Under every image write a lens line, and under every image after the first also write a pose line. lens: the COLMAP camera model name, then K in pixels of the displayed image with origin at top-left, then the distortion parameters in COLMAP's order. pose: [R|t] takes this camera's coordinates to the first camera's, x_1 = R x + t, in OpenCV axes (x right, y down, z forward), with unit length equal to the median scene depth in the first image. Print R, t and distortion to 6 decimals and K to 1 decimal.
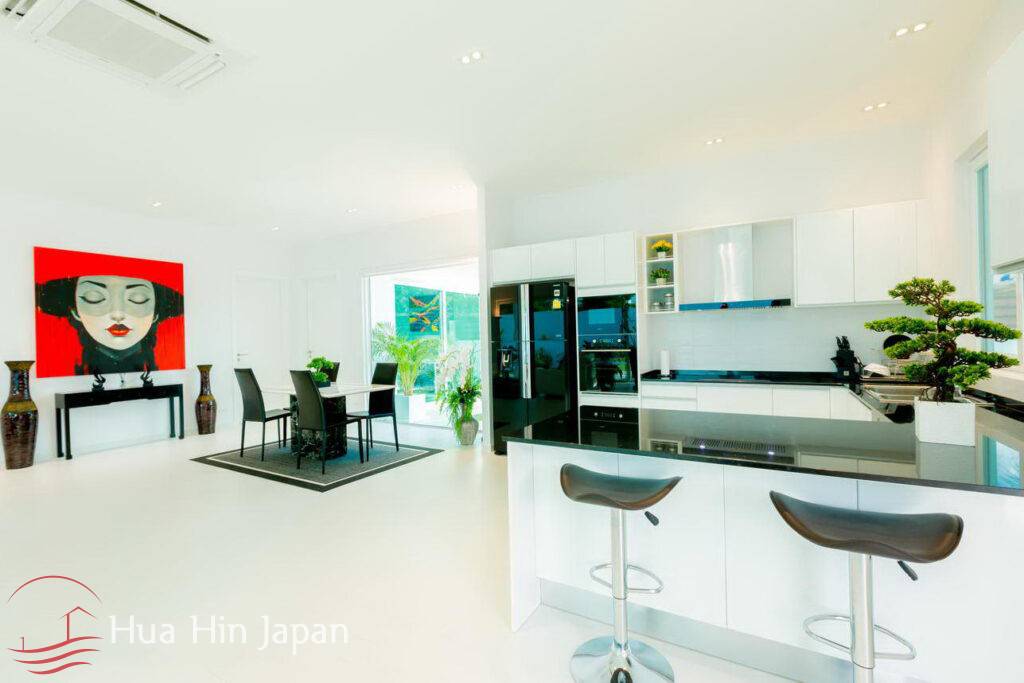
lens RADIAL K [[456.1, 0, 512.0], [0, 456.1, 341.5], [0, 0, 1]] dist [-0.002005, -0.000362]
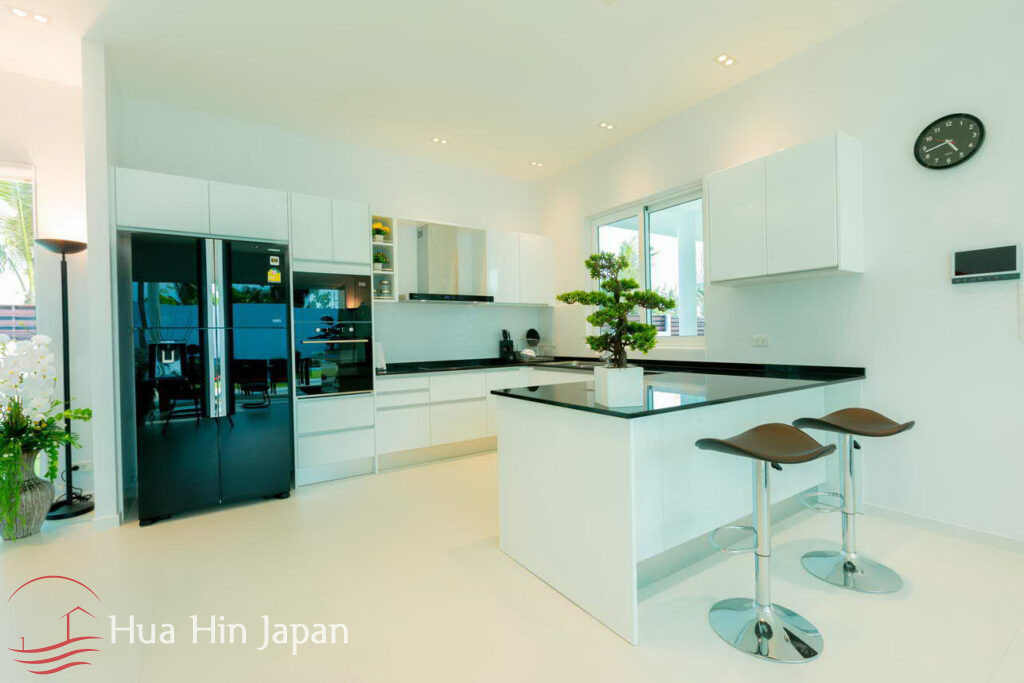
lens RADIAL K [[456.1, 0, 512.0], [0, 456.1, 341.5], [0, 0, 1]] dist [-0.002005, -0.000362]
pose [[0.448862, 0.001965, 0.893599, -0.372493], [0.018674, 0.999759, -0.011579, 0.034282], [-0.893406, 0.021884, 0.448717, 0.353104]]
